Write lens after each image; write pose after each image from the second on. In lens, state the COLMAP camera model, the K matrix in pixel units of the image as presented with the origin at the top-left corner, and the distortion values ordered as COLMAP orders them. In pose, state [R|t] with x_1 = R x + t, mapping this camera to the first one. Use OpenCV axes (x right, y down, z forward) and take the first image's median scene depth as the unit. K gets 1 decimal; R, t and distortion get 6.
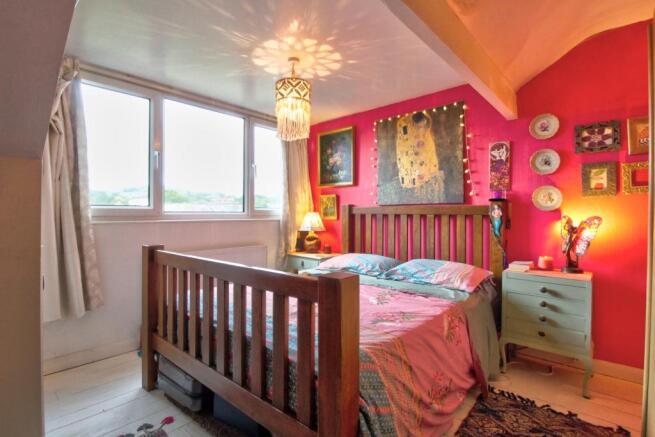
lens RADIAL K [[318.7, 0, 328.7], [0, 318.7, 213.1], [0, 0, 1]] dist [-0.001917, -0.000681]
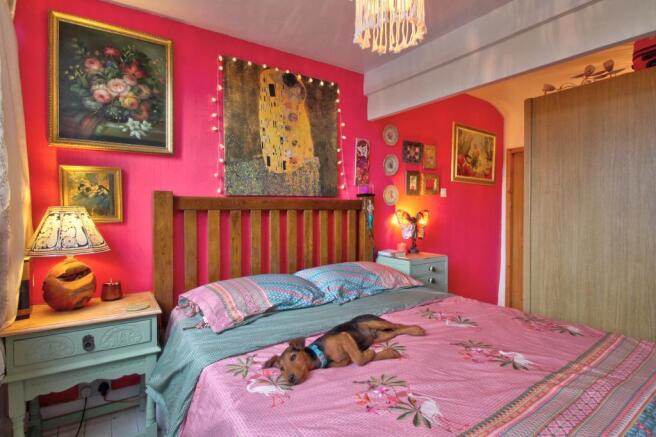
lens RADIAL K [[319.2, 0, 329.2], [0, 319.2, 213.1], [0, 0, 1]] dist [-0.001917, -0.000681]
pose [[0.255344, -0.017363, 0.966694, -0.432619], [0.001537, 0.999845, 0.017552, -0.001042], [-0.966849, -0.002996, 0.255331, 0.730564]]
